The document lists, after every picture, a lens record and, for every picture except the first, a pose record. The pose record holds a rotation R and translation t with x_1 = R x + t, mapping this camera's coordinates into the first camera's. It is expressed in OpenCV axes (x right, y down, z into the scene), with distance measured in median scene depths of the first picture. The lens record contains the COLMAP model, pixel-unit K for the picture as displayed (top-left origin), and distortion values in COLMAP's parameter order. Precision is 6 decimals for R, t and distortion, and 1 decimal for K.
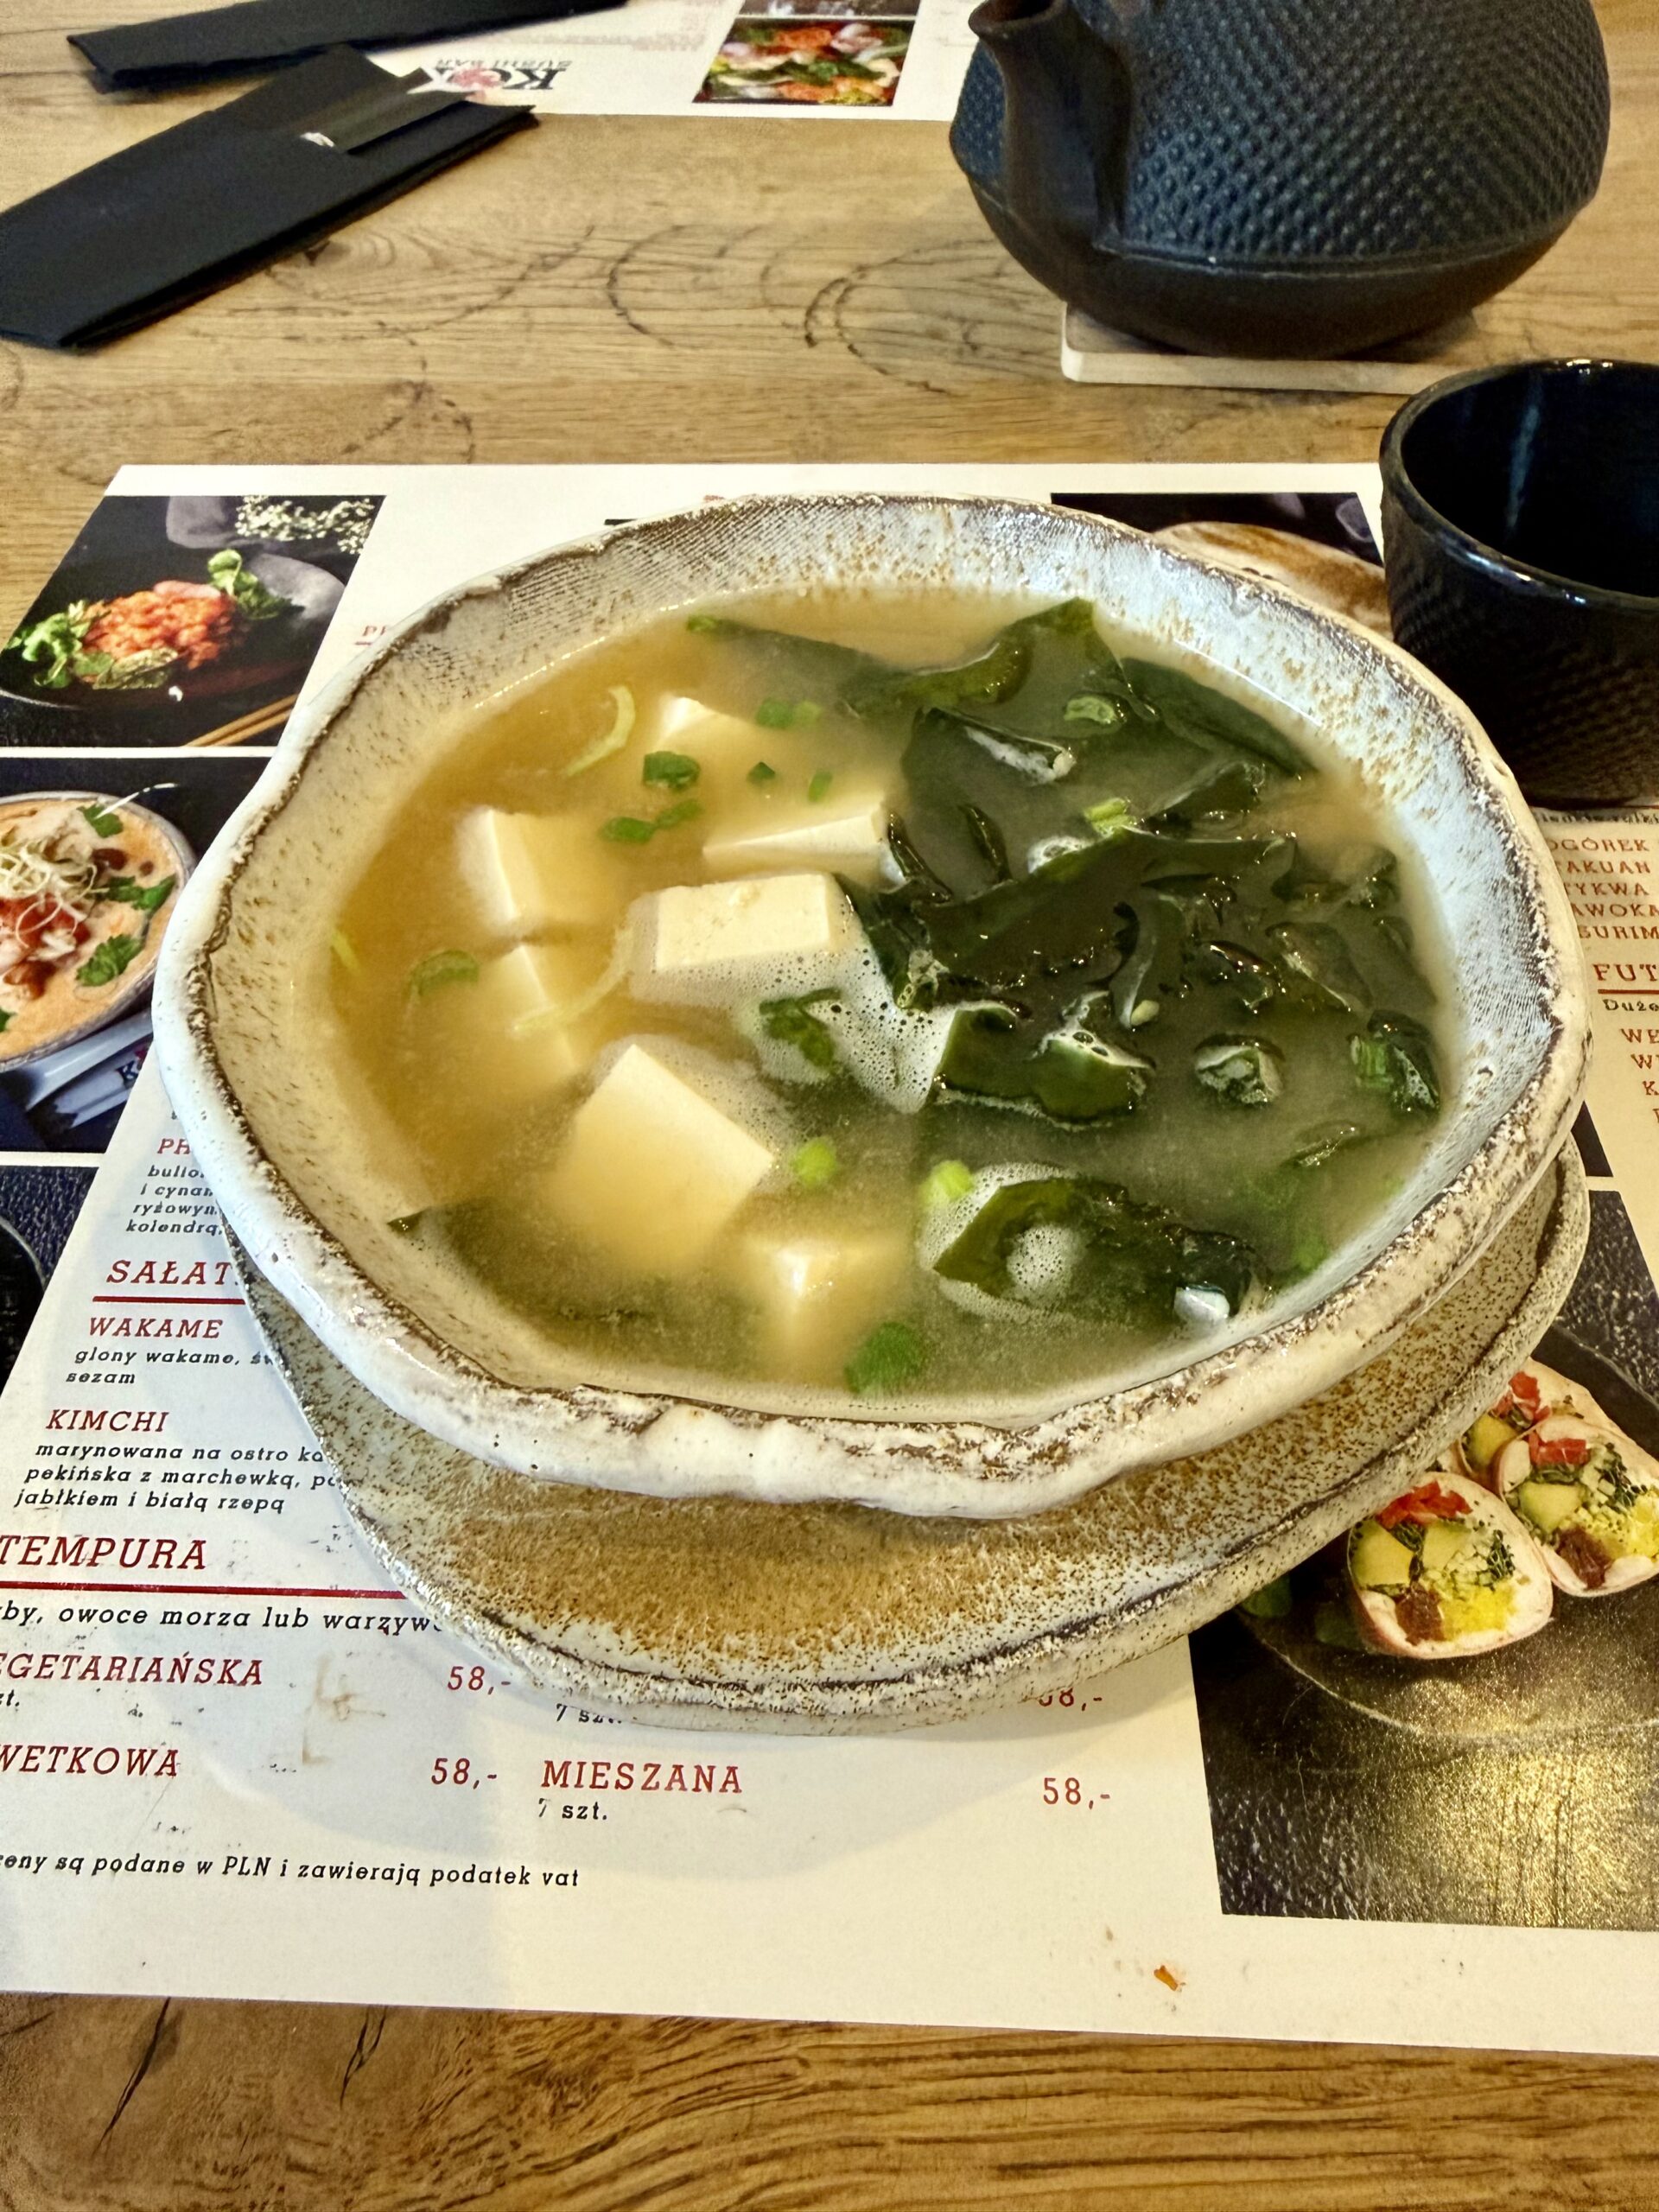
lens RADIAL K [[1689.8, 0, 830.5], [0, 1689.8, 1091.6], [0, 0, 1]] dist [0.015585, -0.036359]
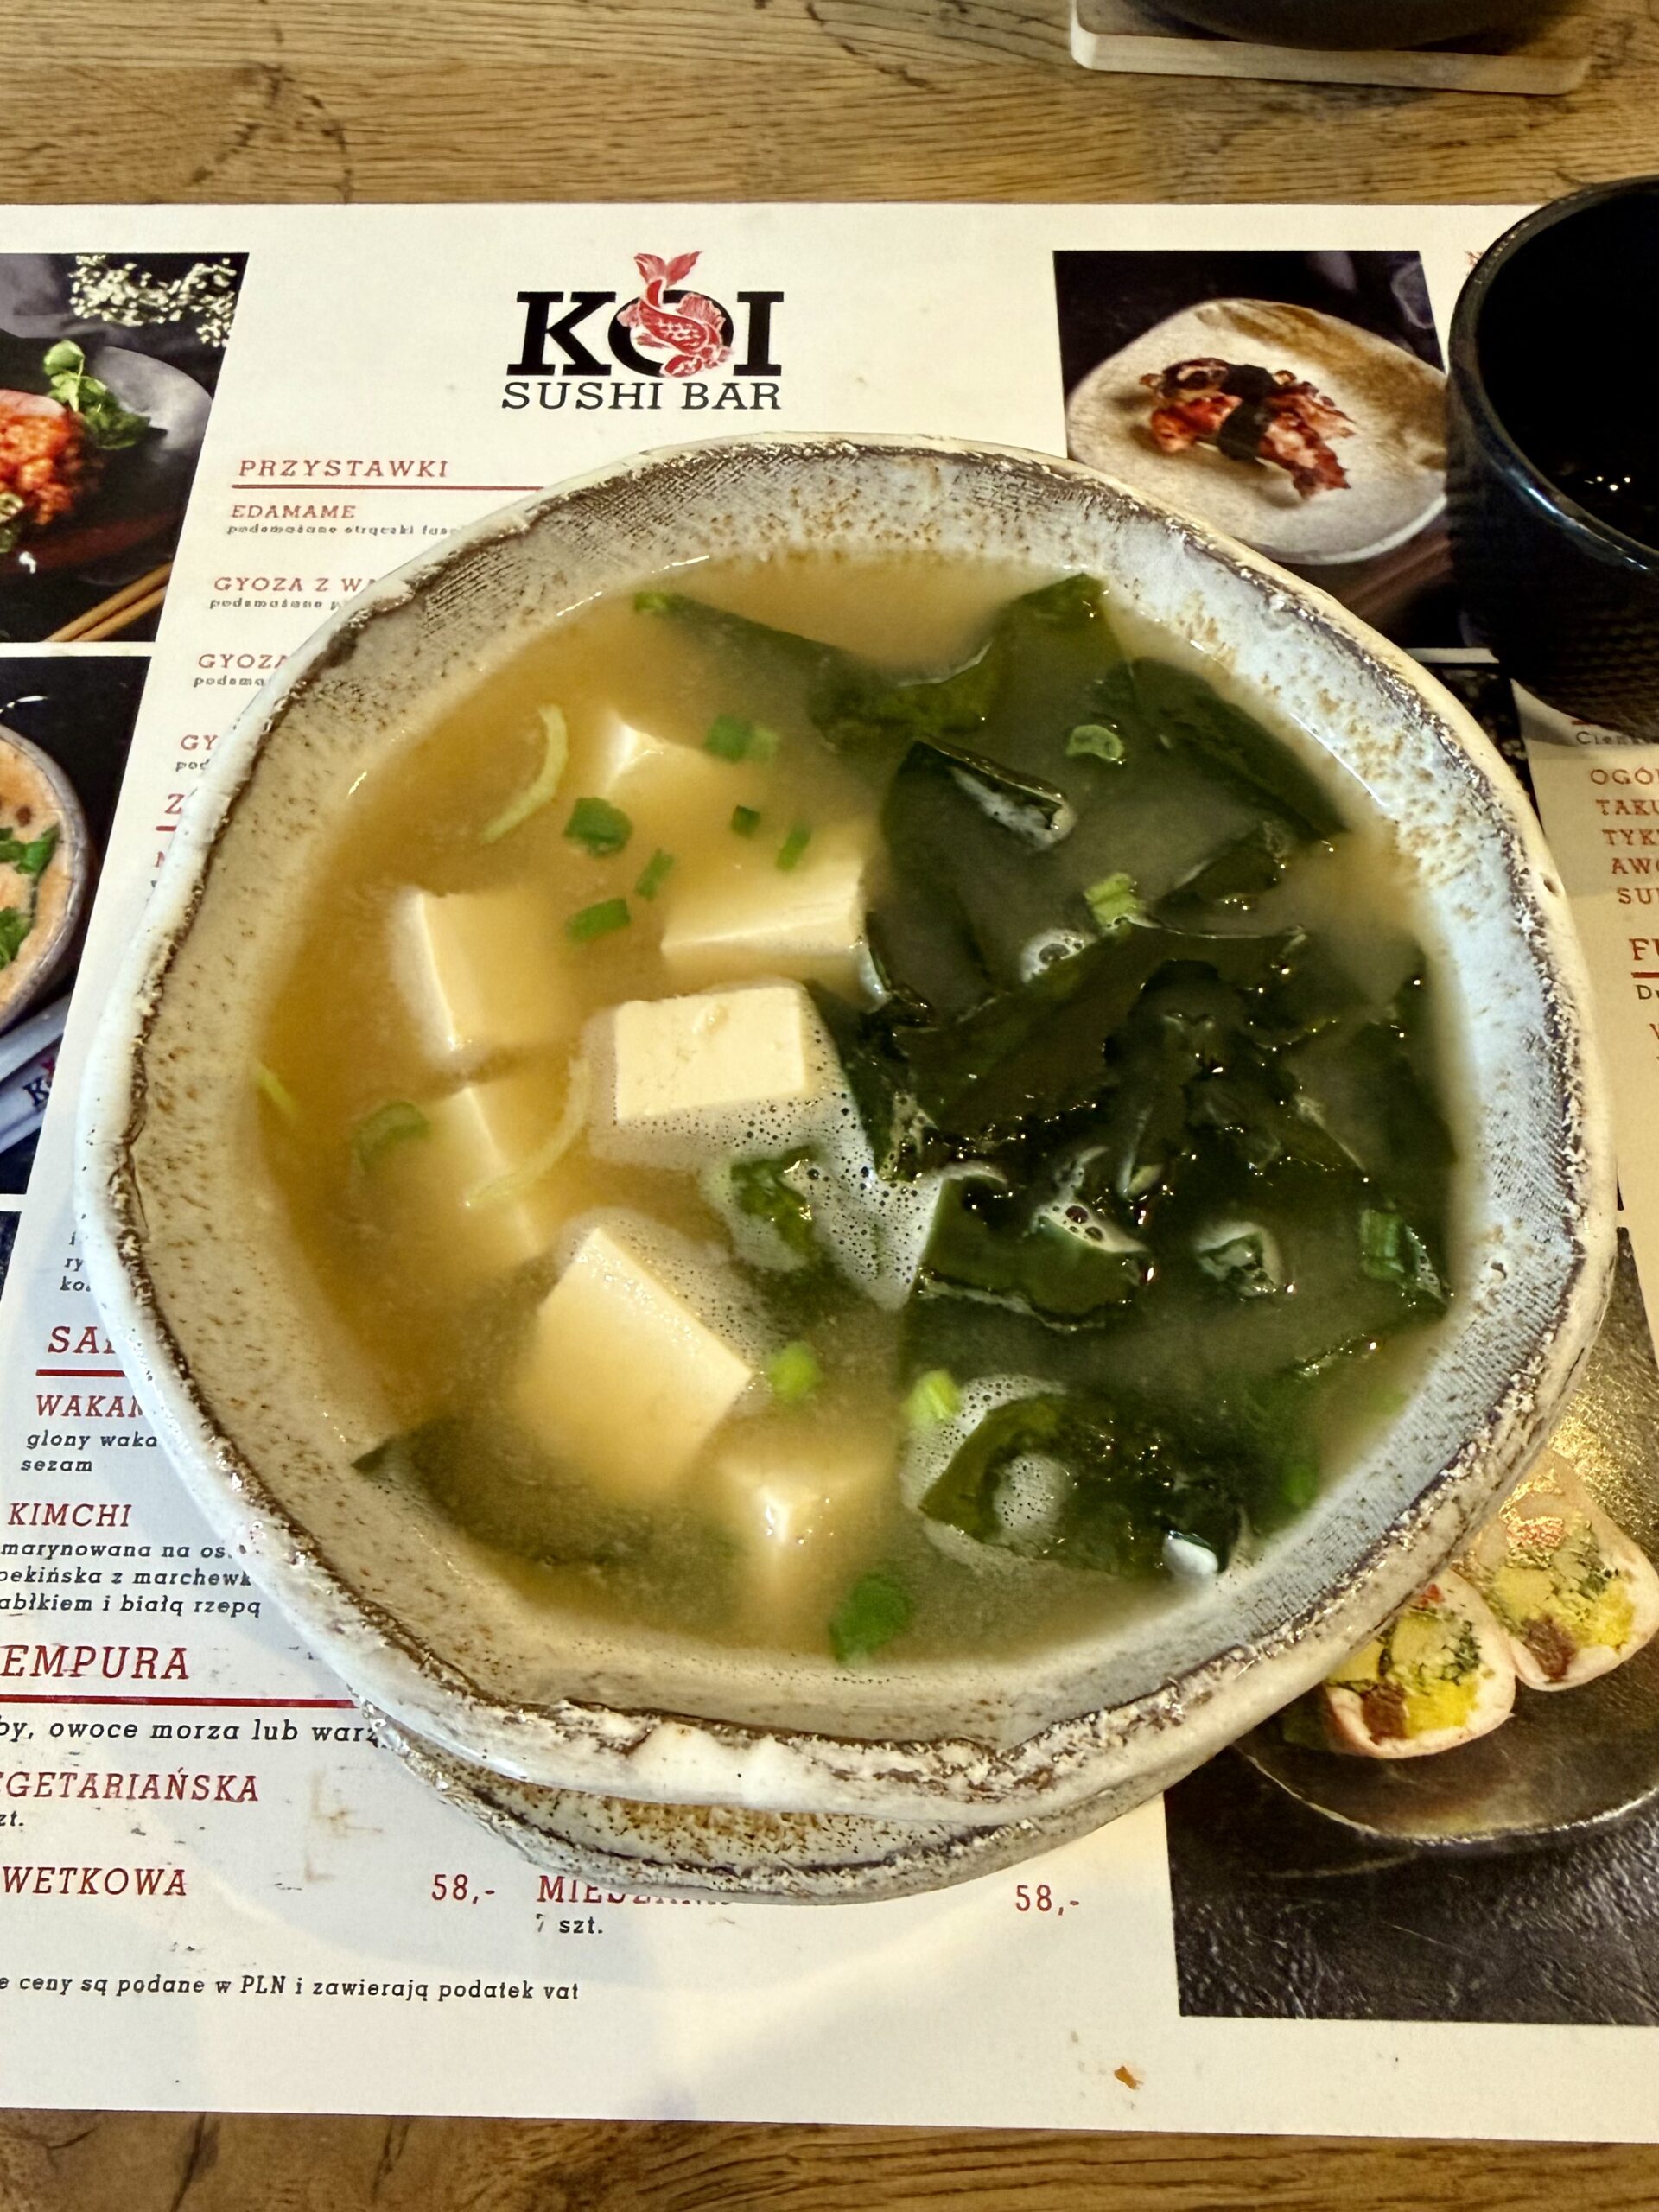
lens RADIAL K [[1813.8, 0, 819.5], [0, 1813.8, 1125.3], [0, 0, 1]] dist [0.014480, -0.034883]
pose [[0.999760, -0.012023, 0.018320, -0.010792], [0.006423, 0.960099, 0.279585, -0.345798], [-0.020951, -0.279400, 0.959946, 0.048881]]
